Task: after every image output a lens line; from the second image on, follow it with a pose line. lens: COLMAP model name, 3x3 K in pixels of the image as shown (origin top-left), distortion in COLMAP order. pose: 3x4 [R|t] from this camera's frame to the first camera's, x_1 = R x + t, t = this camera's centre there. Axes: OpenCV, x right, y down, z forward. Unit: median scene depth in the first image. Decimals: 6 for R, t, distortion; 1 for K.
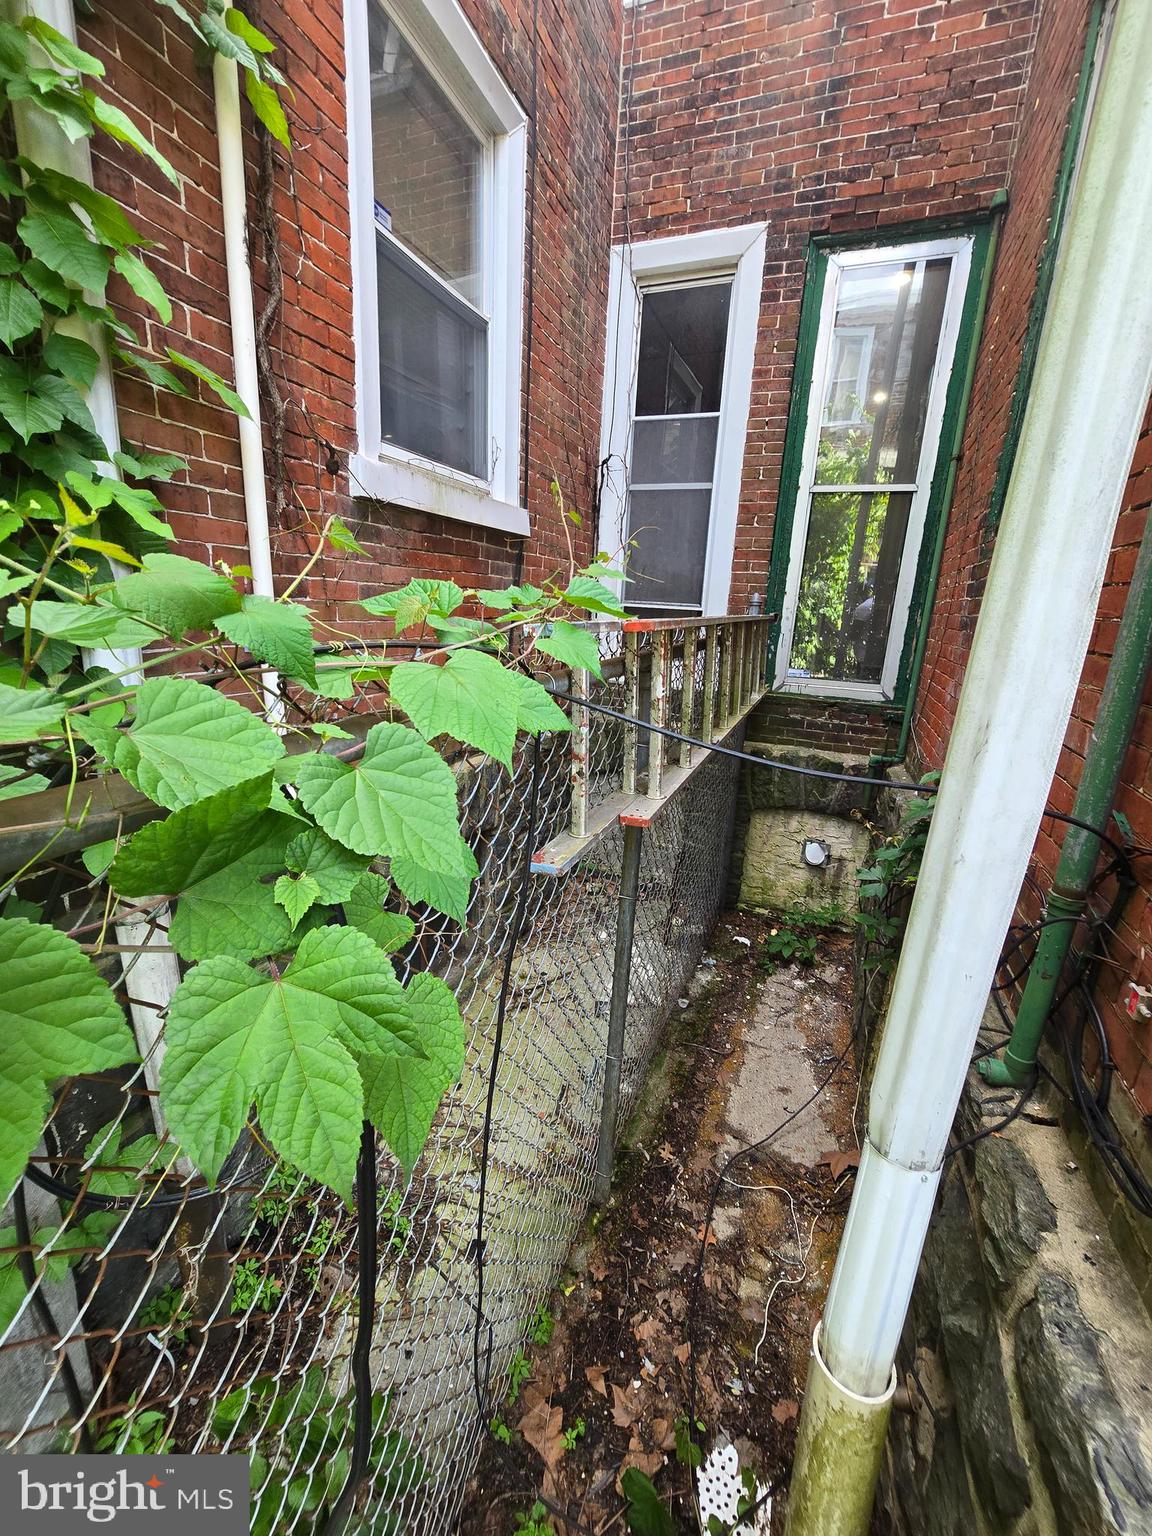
lens RADIAL K [[629.7, 0, 574.8], [0, 629.7, 764.9], [0, 0, 1]] dist [-0.007466, 0.001931]
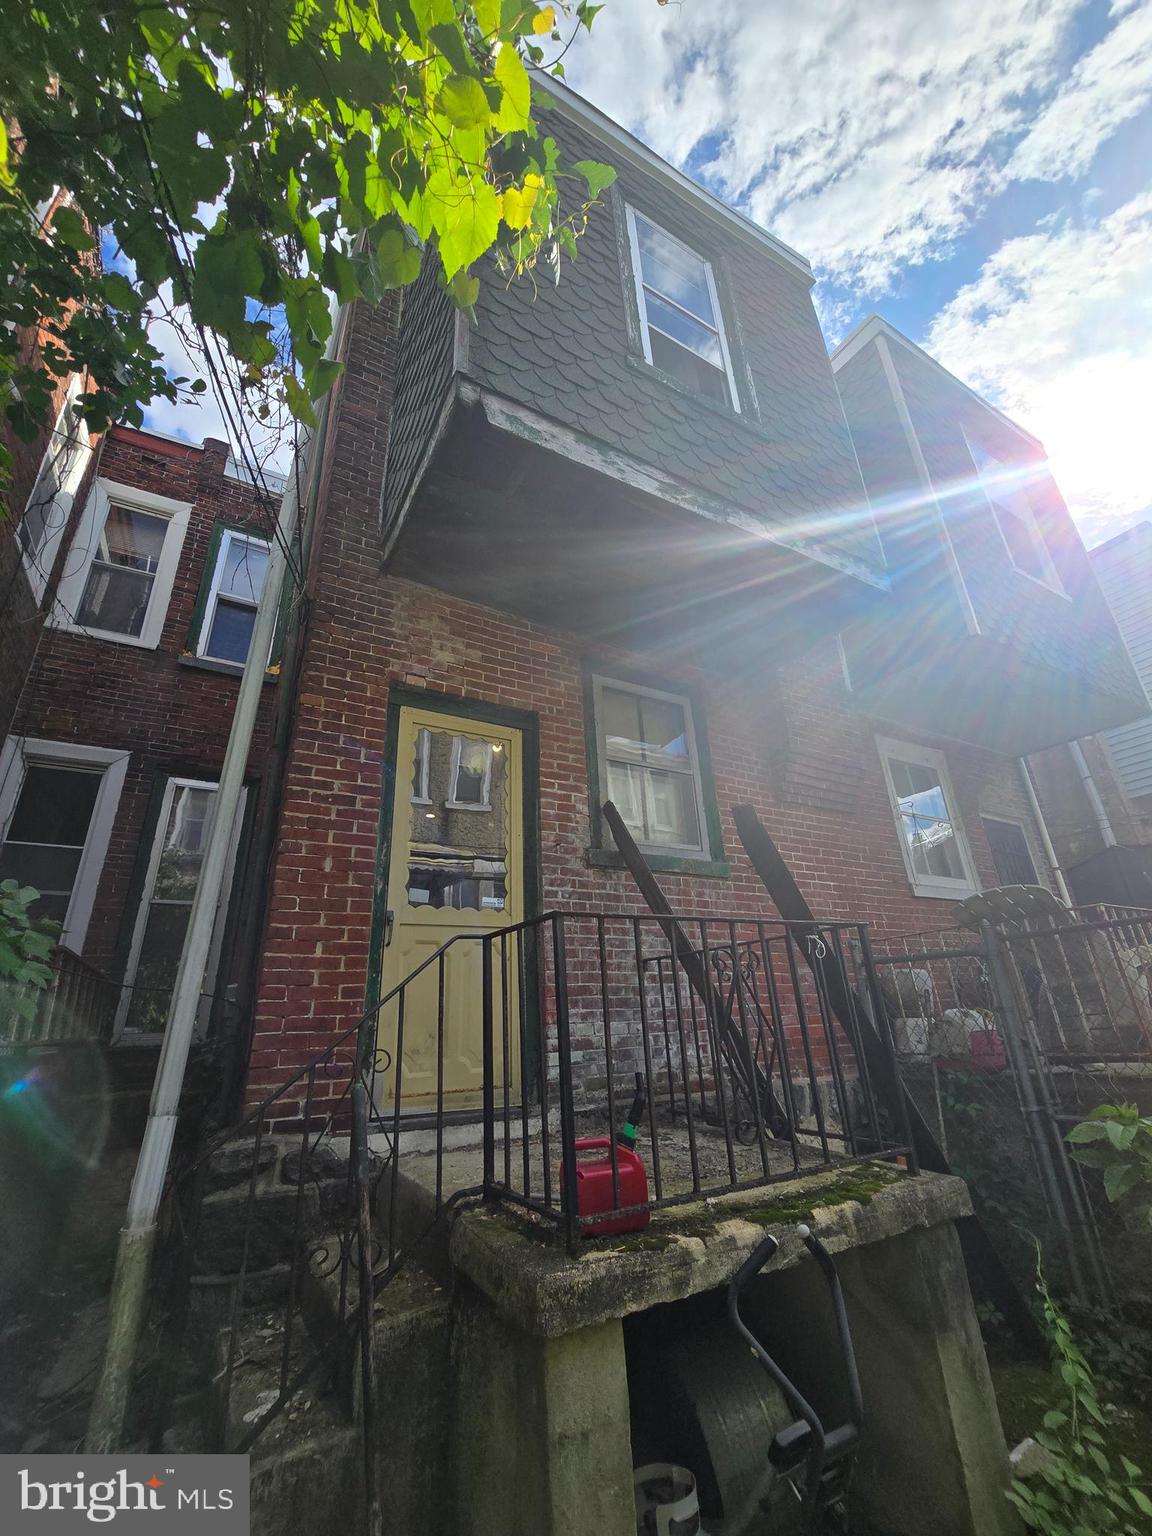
lens RADIAL K [[629.7, 0, 571.2], [0, 629.7, 765.3], [0, 0, 1]] dist [-0.007466, 0.001931]
pose [[0.621705, 0.229546, 0.748860, -0.223456], [0.263020, 0.839388, -0.475656, 0.303687], [-0.737769, 0.492683, 0.461477, -0.672562]]
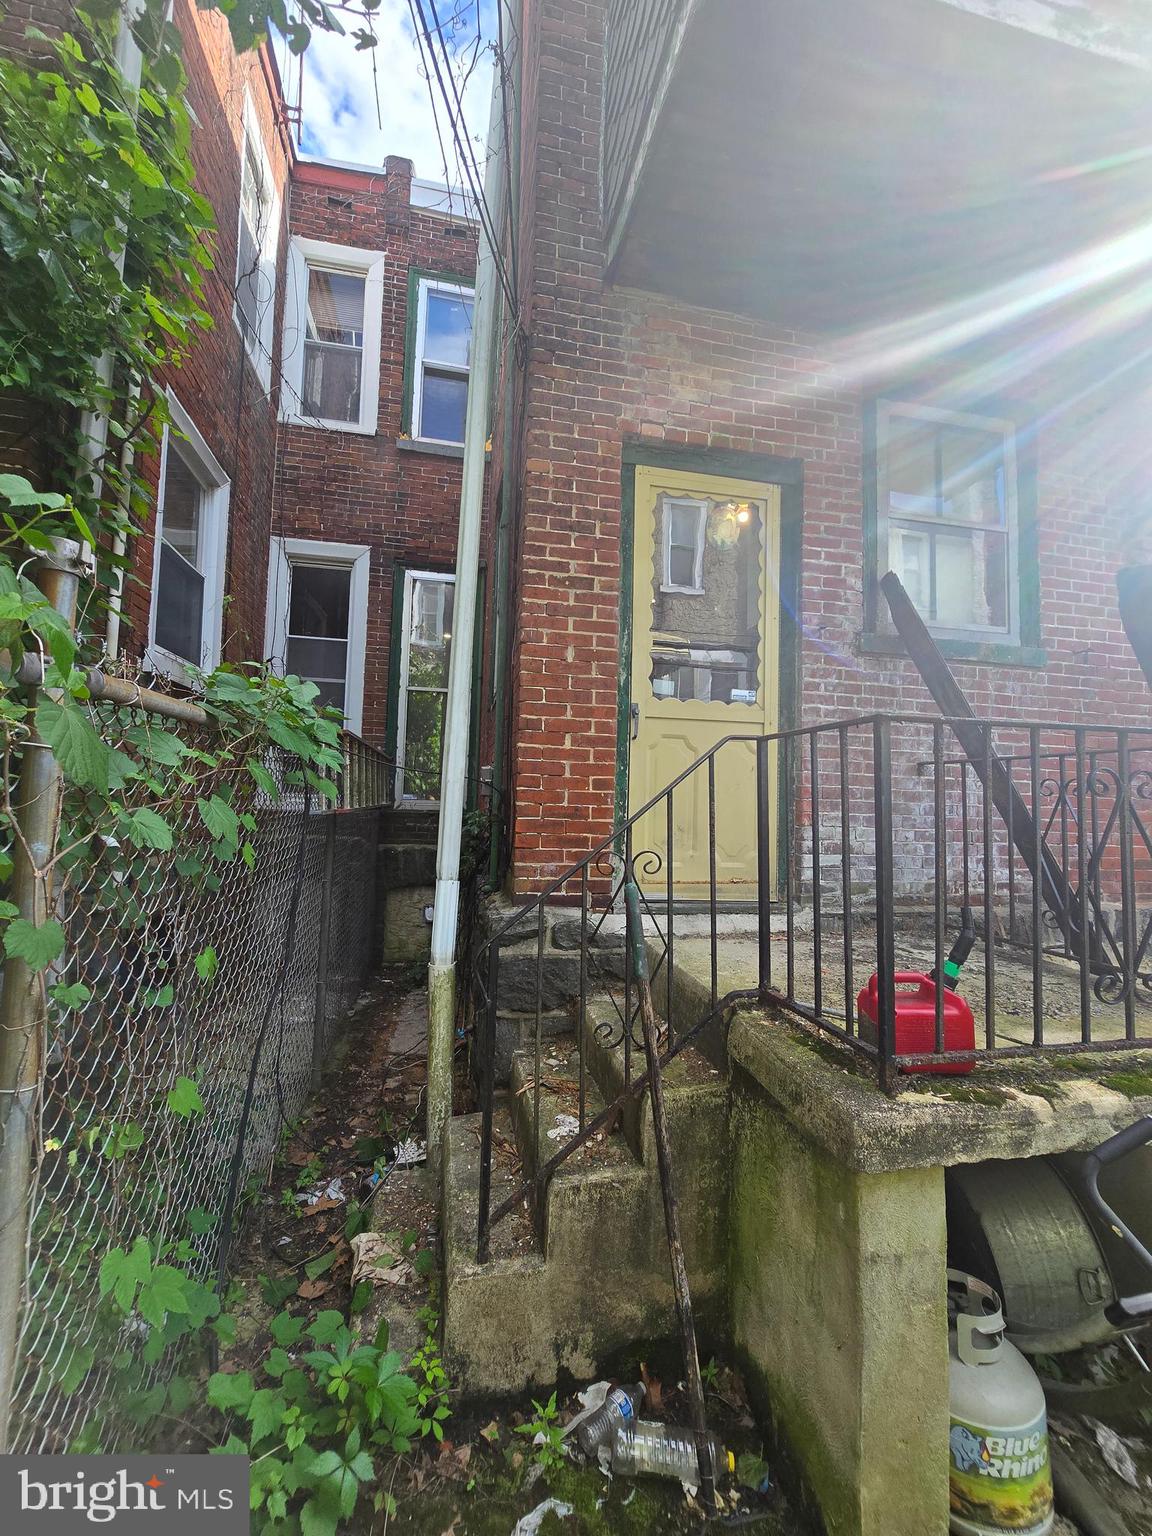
lens RADIAL K [[629.7, 0, 576.6], [0, 629.7, 765.2], [0, 0, 1]] dist [-0.007466, 0.001931]
pose [[0.831400, 0.005624, 0.555647, -0.196079], [0.152836, 0.959068, -0.238391, 0.249919], [-0.534243, 0.283121, 0.796509, -0.568018]]
